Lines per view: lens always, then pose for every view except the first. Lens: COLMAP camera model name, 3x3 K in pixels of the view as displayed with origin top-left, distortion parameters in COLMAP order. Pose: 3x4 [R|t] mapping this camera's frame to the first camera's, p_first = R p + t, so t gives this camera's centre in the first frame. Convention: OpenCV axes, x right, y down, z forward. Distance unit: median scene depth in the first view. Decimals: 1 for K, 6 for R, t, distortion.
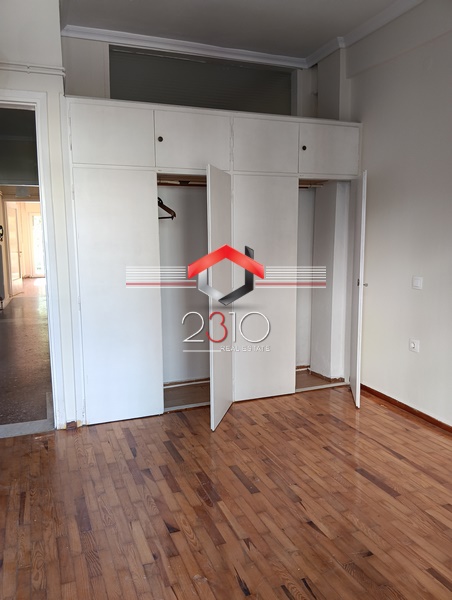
lens RADIAL K [[465.9, 0, 226.0], [0, 465.9, 300.0], [0, 0, 1]] dist [0.117227, -0.228062]
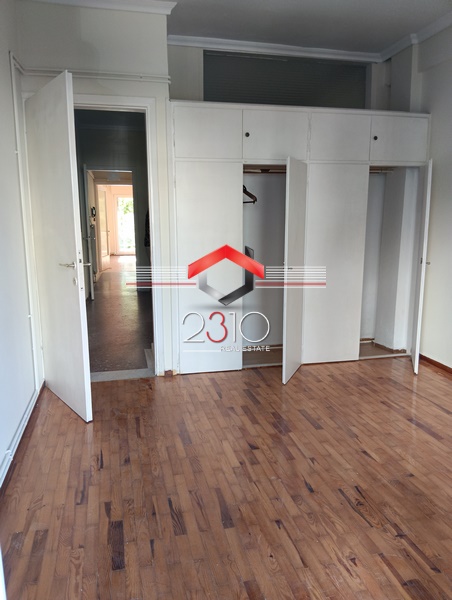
lens RADIAL K [[465.9, 0, 226.0], [0, 465.9, 300.0], [0, 0, 1]] dist [0.117227, -0.228062]
pose [[0.989120, 0.031302, -0.143742, -0.010215], [-0.025344, 0.998749, 0.043100, 0.018847], [0.144912, -0.038988, 0.988676, -0.177901]]
